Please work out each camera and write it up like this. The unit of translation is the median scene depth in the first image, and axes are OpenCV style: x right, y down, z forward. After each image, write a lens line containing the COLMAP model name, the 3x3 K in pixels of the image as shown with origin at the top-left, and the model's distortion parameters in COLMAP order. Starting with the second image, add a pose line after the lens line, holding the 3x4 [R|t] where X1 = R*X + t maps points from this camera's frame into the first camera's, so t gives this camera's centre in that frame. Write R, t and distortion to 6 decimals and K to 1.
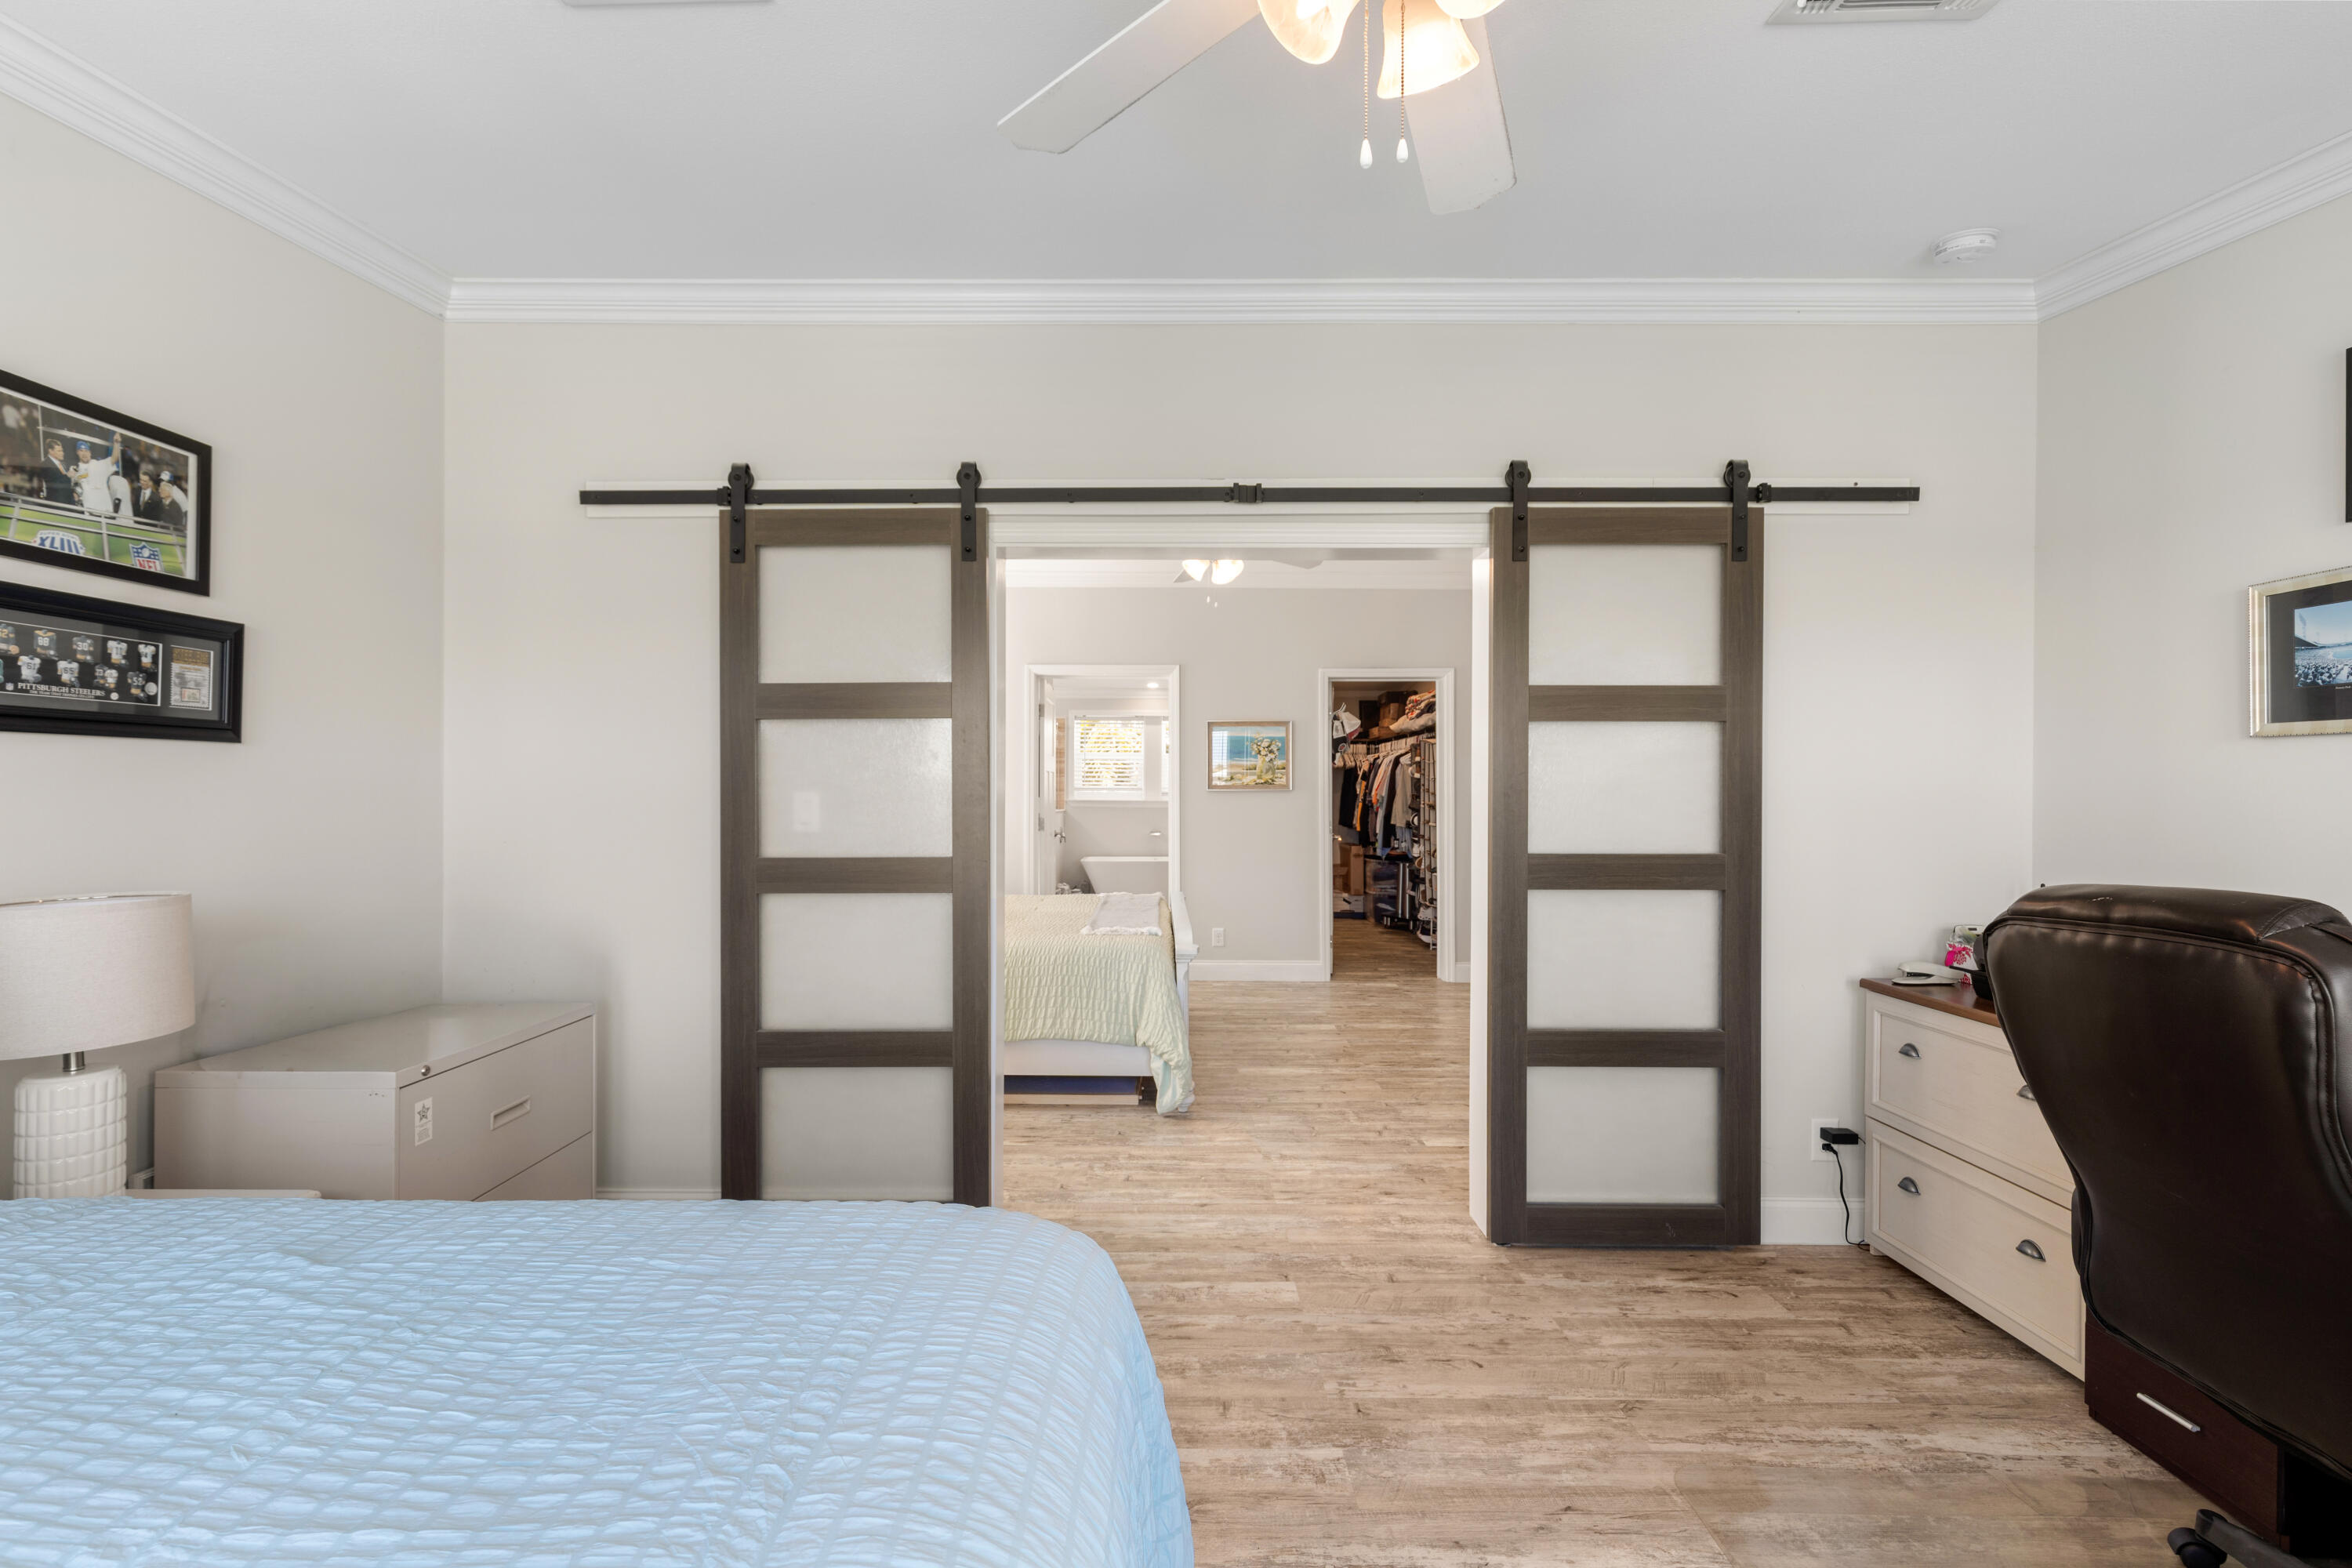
lens RADIAL K [[1079.0, 0, 1173.4], [0, 1079.0, 786.8], [0, 0, 1]] dist [0.001267, -0.001492]
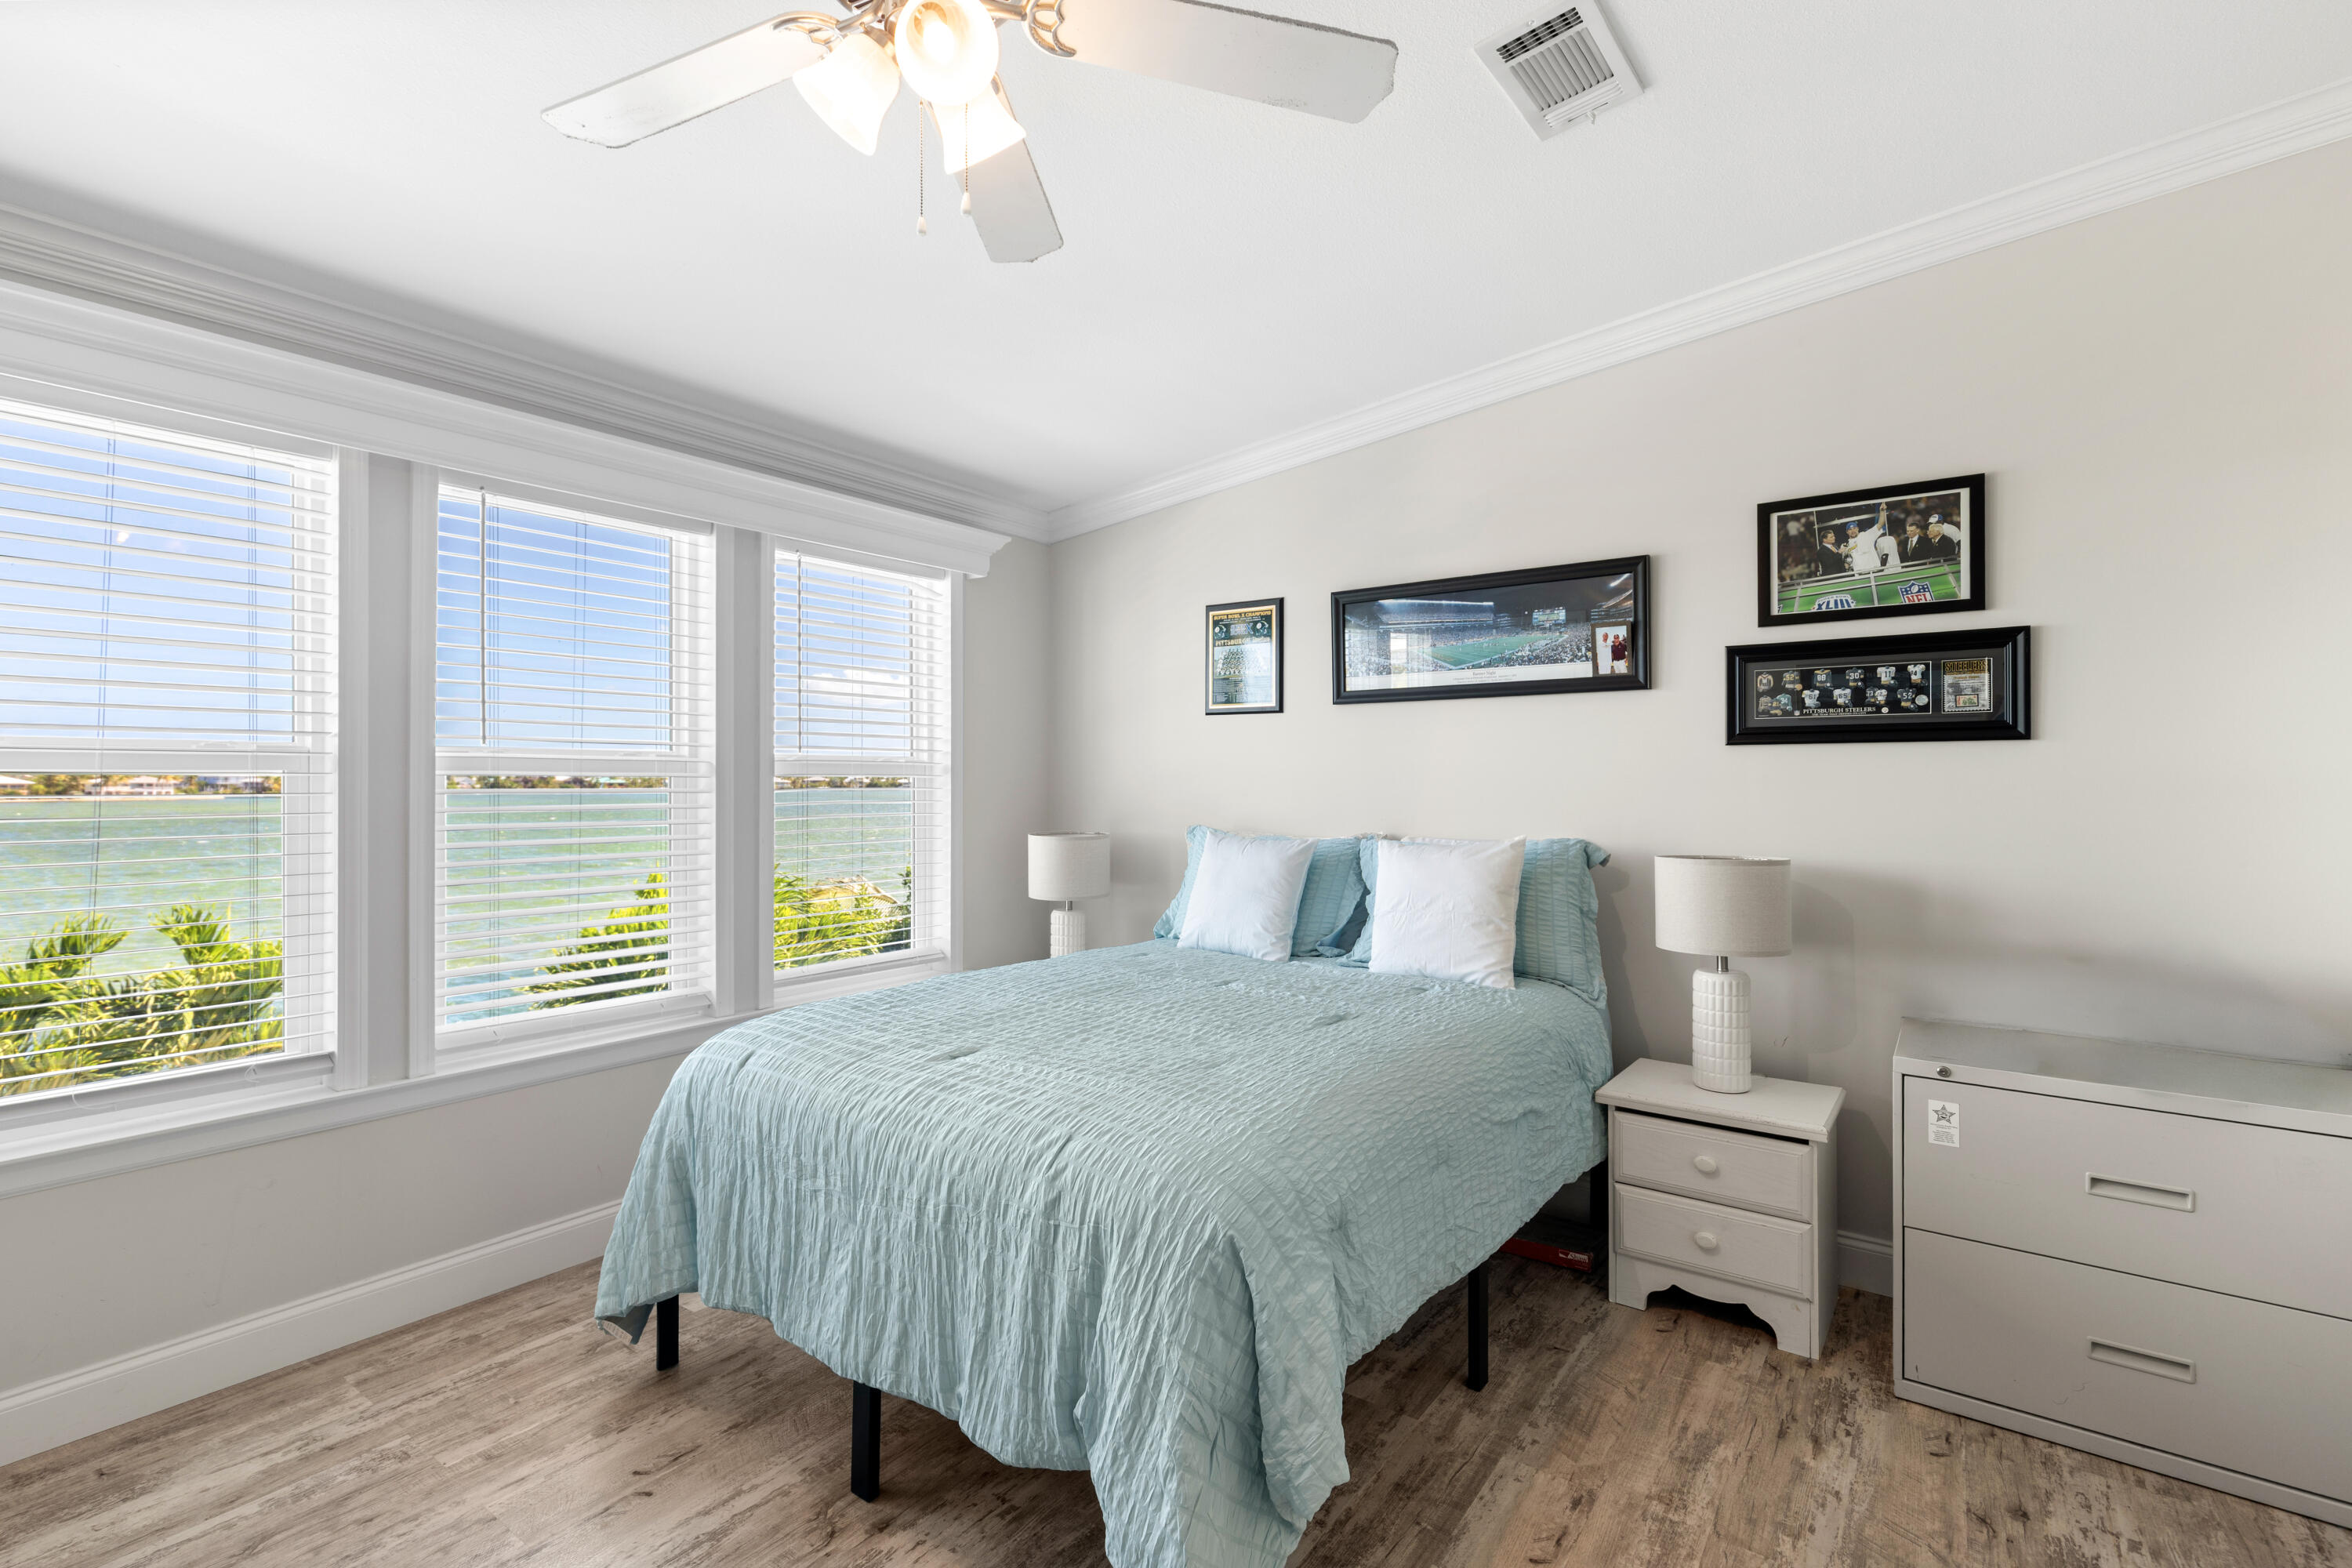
lens RADIAL K [[1079.0, 0, 1176.9], [0, 1079.0, 781.9], [0, 0, 1]] dist [0.001267, -0.001492]
pose [[-0.604635, -0.011194, -0.796424, 0.515581], [-0.005330, 0.999936, -0.010007, 0.016748], [0.796485, -0.001806, -0.604656, 1.073483]]
